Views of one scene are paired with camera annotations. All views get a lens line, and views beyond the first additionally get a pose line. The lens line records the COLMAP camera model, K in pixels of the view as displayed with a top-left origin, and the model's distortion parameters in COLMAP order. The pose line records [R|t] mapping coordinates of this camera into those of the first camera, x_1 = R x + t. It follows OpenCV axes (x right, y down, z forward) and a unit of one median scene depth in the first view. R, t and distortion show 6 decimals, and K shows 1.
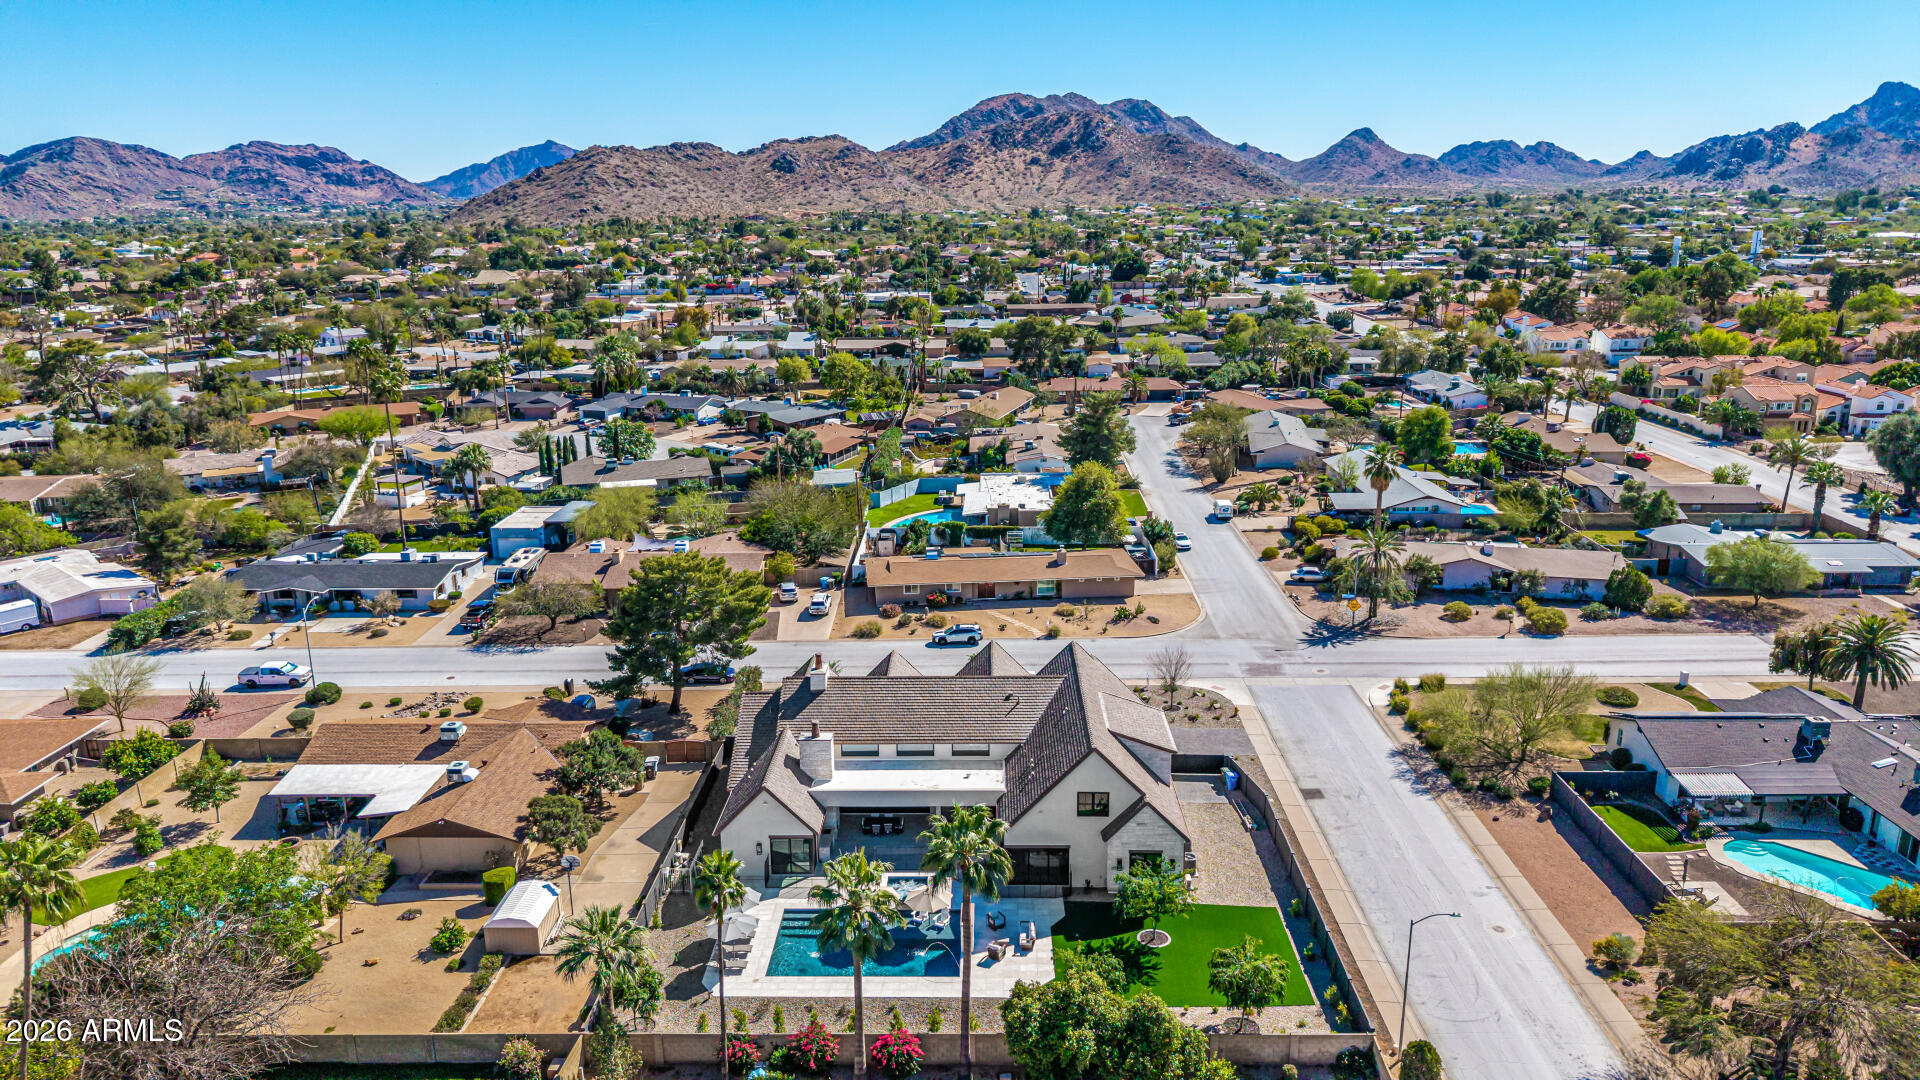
lens RADIAL K [[1253.3, 0, 969.7], [0, 1253.3, 562.0], [0, 0, 1]] dist [0.018818, -0.017522]
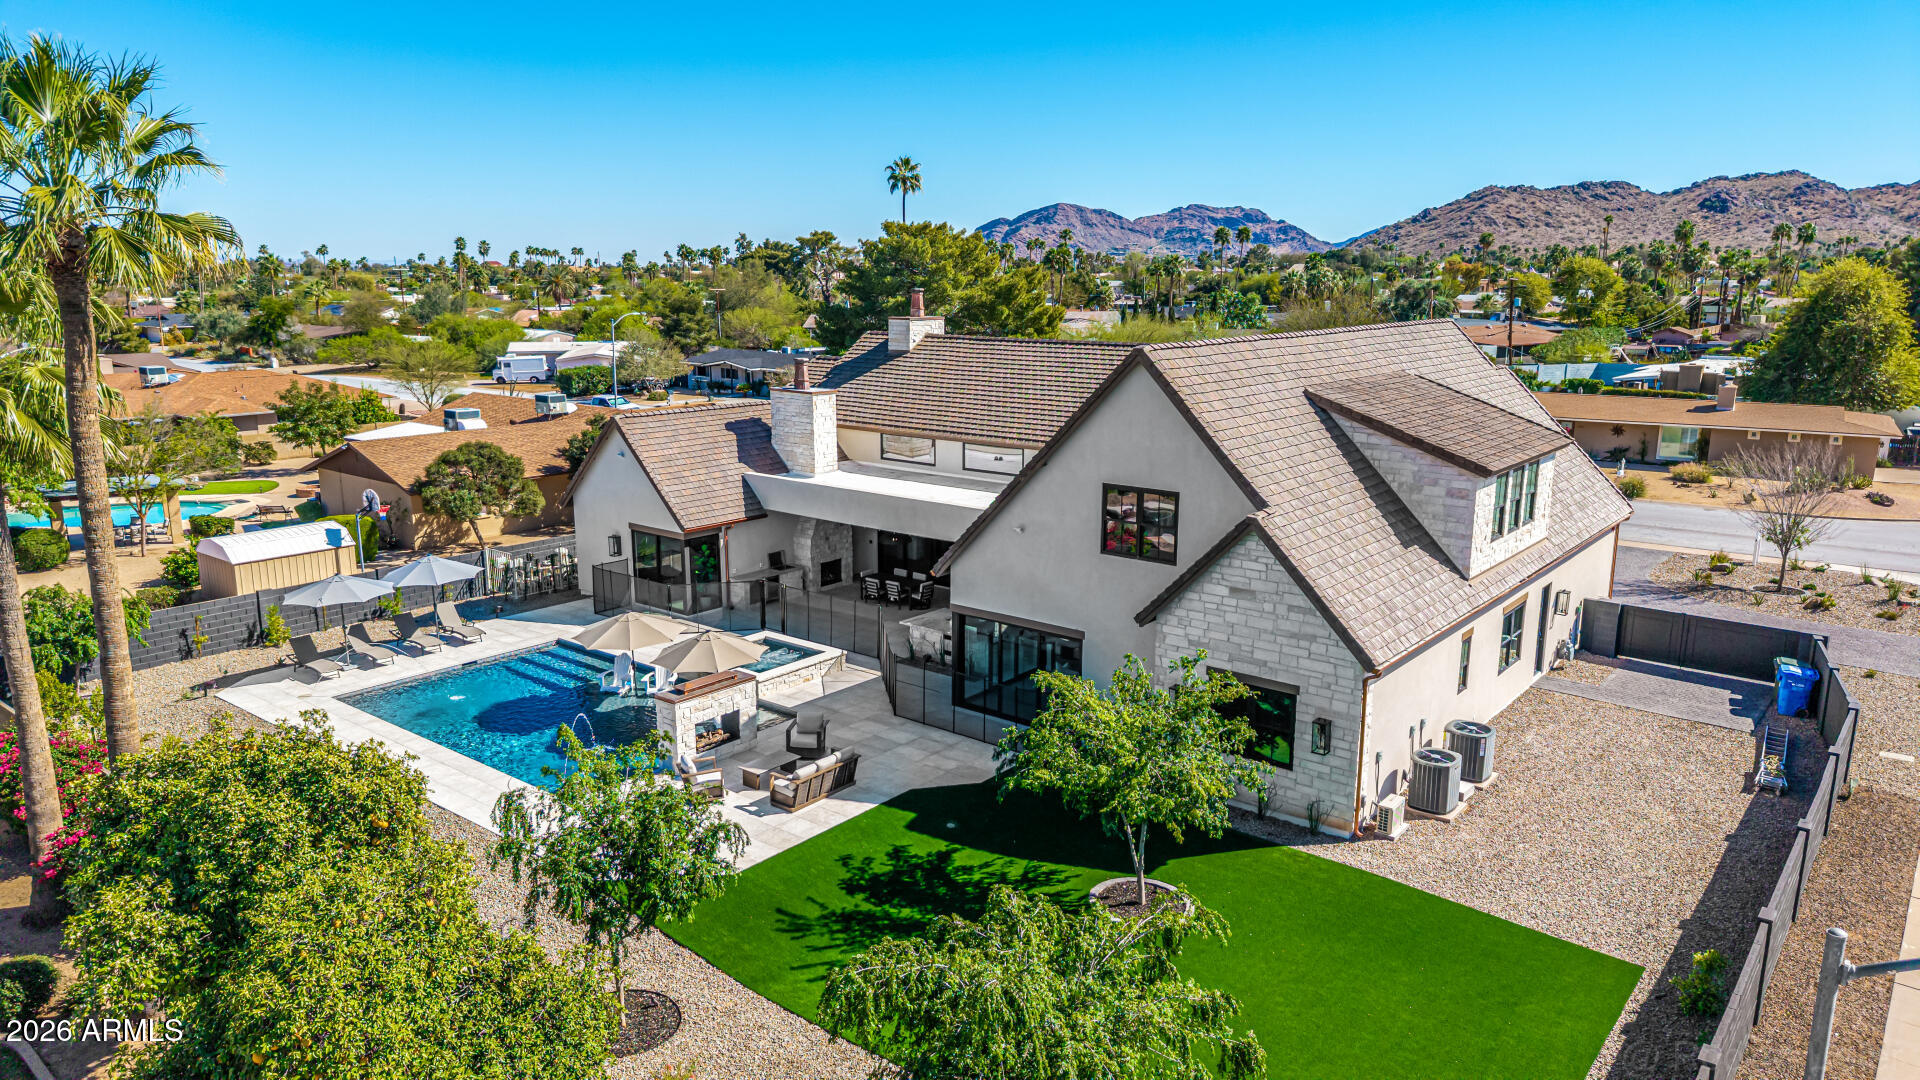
lens RADIAL K [[1253.3, 0, 969.7], [0, 1253.3, 562.0], [0, 0, 1]] dist [0.018818, -0.017522]
pose [[0.787285, 0.142893, -0.599802, 0.260463], [-0.167349, 0.985781, 0.015189, 0.192713], [0.593444, 0.088418, 0.800004, 0.632769]]
